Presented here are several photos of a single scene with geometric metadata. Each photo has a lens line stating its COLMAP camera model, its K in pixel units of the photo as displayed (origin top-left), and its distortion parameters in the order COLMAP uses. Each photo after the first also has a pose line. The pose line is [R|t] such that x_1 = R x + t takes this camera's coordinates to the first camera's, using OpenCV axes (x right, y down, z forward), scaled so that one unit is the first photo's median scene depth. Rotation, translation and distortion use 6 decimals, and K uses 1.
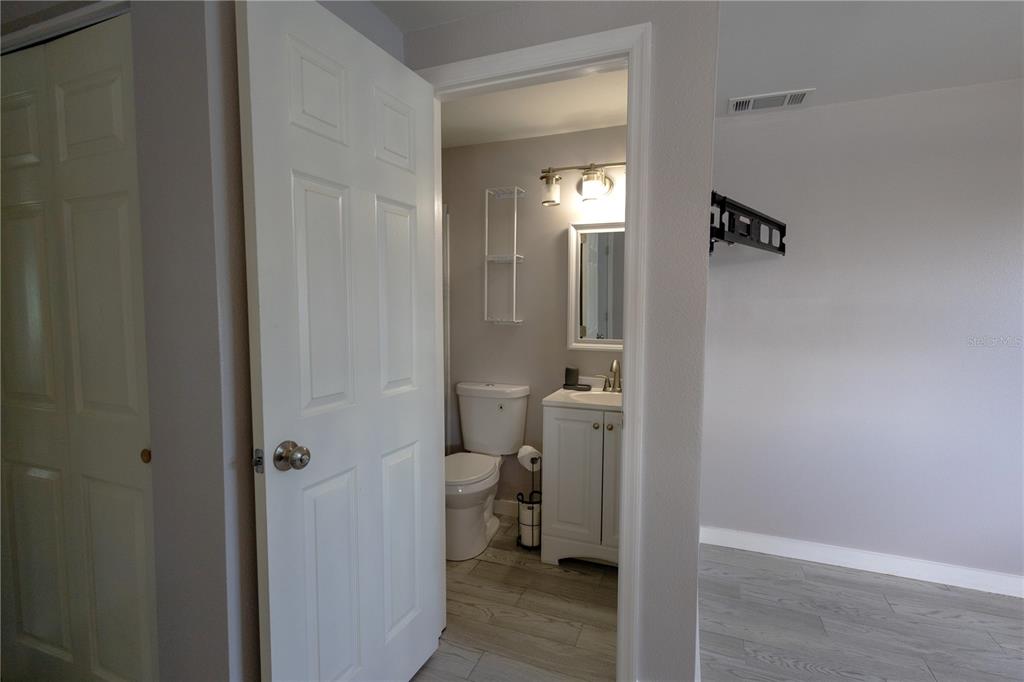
lens RADIAL K [[480.5, 0, 511.7], [0, 480.5, 342.6], [0, 0, 1]] dist [0.002732, -0.001242]
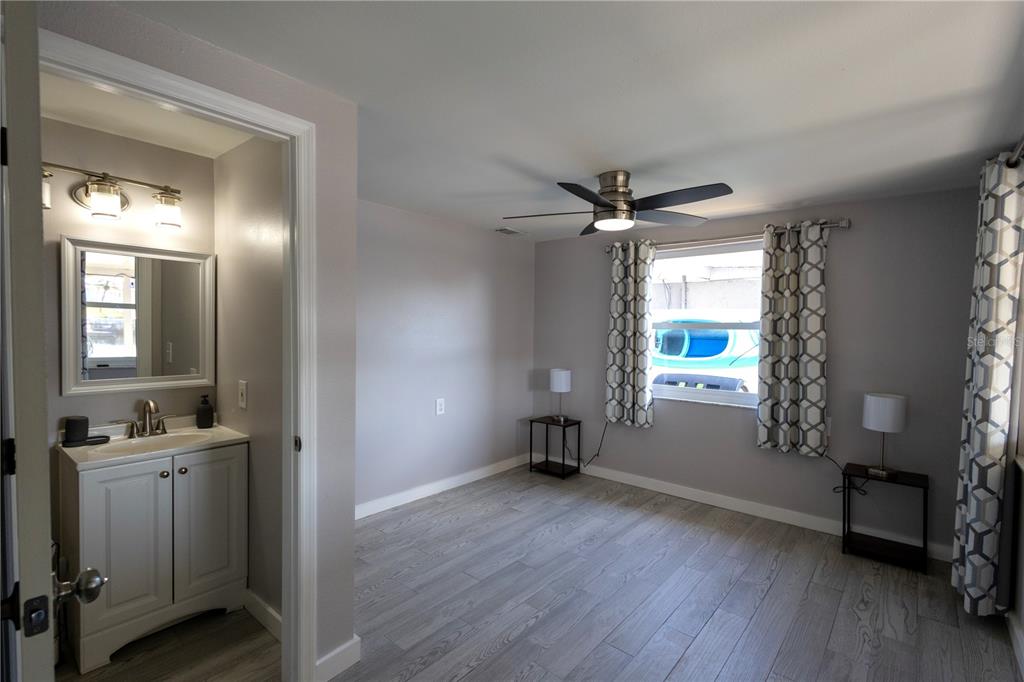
lens RADIAL K [[459.2, 0, 510.4], [0, 459.2, 343.2], [0, 0, 1]] dist [0.007959, -0.002699]
pose [[0.327278, -0.027912, 0.944516, -0.401991], [0.060311, 0.998143, 0.008598, -0.039350], [-0.943001, 0.054150, 0.328354, 0.081501]]
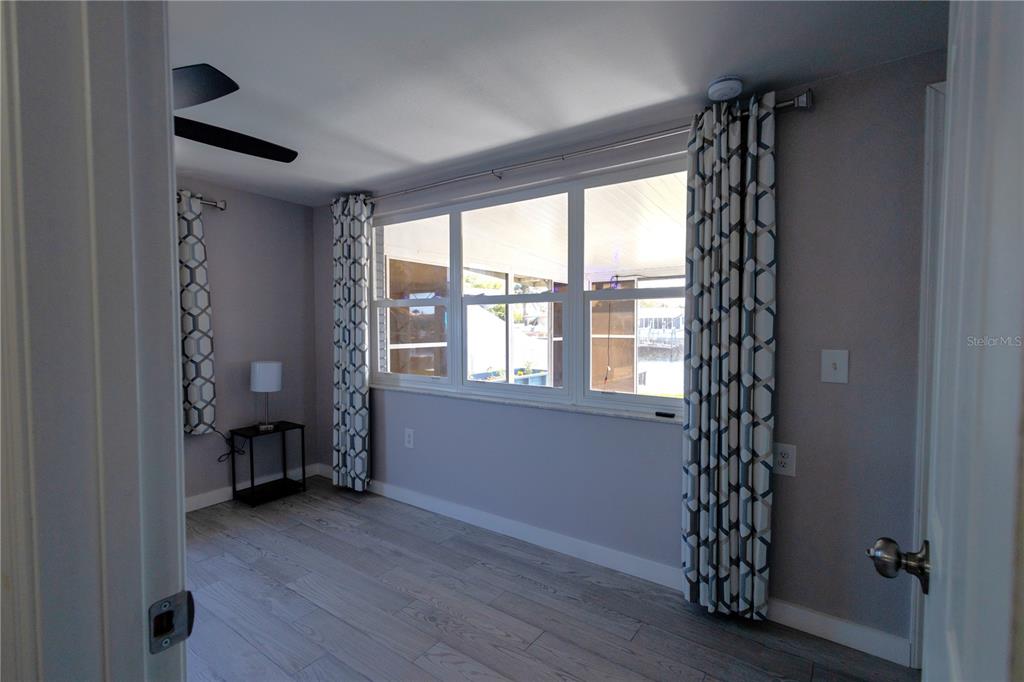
lens RADIAL K [[475.0, 0, 509.6], [0, 475.0, 344.1], [0, 0, 1]] dist [0.009710, -0.003466]
pose [[-0.970073, -0.013973, 0.242412, -0.048946], [0.014819, 0.993075, 0.116543, -0.049226], [-0.242362, 0.116647, -0.963148, 0.772105]]
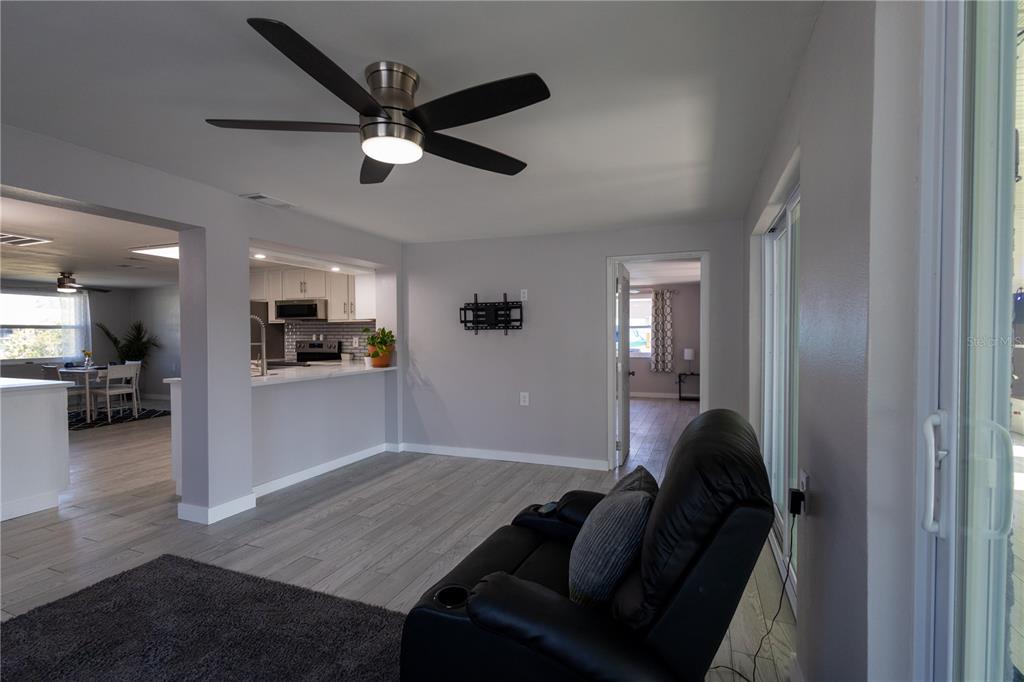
lens RADIAL K [[479.6, 0, 526.8], [0, 479.6, 340.1], [0, 0, 1]] dist [0.003661, -0.001641]
pose [[-0.022679, -0.016953, 0.999599, -2.764411], [0.075327, 0.996985, 0.018618, -0.075369], [-0.996901, 0.075719, -0.021334, 0.938090]]
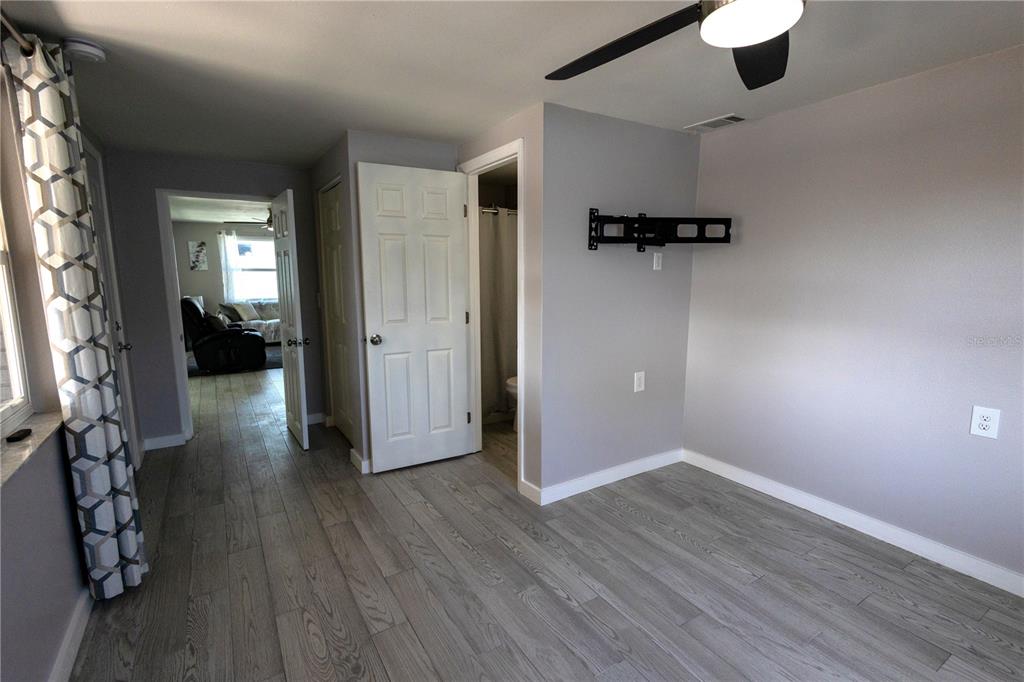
lens RADIAL K [[475.0, 0, 520.2], [0, 475.0, 342.8], [0, 0, 1]] dist [0.009710, -0.003466]
pose [[0.819678, 0.082143, -0.566904, 0.822802], [-0.038775, 0.995351, 0.088159, -0.008492], [0.571510, -0.050281, 0.819053, -0.351063]]
